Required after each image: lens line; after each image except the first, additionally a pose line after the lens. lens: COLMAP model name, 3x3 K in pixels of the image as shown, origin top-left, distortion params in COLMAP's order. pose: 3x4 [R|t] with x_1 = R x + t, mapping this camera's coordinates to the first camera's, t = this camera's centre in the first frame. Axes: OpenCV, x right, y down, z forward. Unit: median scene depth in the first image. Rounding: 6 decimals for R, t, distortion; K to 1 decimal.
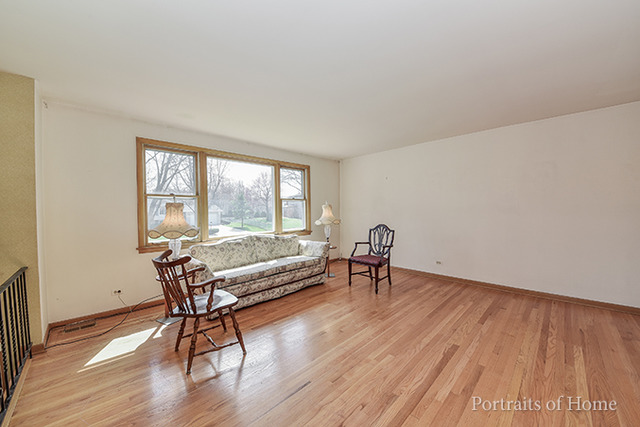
lens RADIAL K [[232.1, 0, 317.0], [0, 232.1, 214.7], [0, 0, 1]] dist [0.017825, -0.010676]
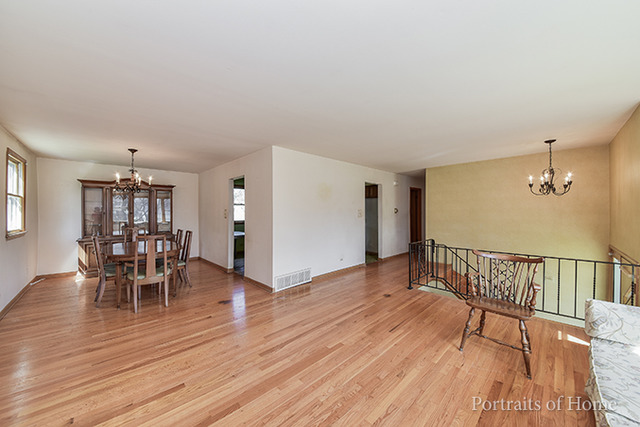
lens RADIAL K [[234.2, 0, 323.0], [0, 234.2, 213.5], [0, 0, 1]] dist [0.018750, -0.010490]
pose [[-0.999886, 0.009752, -0.011524, 0.225889], [0.009419, 0.999547, 0.028569, -0.054262], [0.011797, 0.028457, -0.999525, 1.363383]]
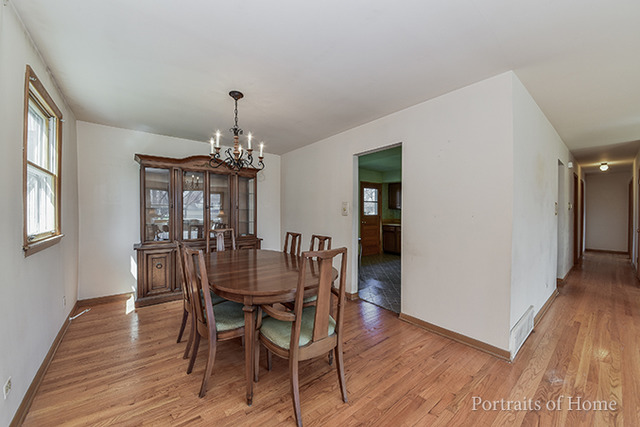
lens RADIAL K [[232.1, 0, 317.0], [0, 232.1, 214.7], [0, 0, 1]] dist [0.017825, -0.010676]
pose [[-0.998492, 0.005102, 0.054669, 0.925726], [0.007006, 0.999373, 0.034698, -0.023848], [-0.054457, 0.035029, -0.997901, 0.805158]]
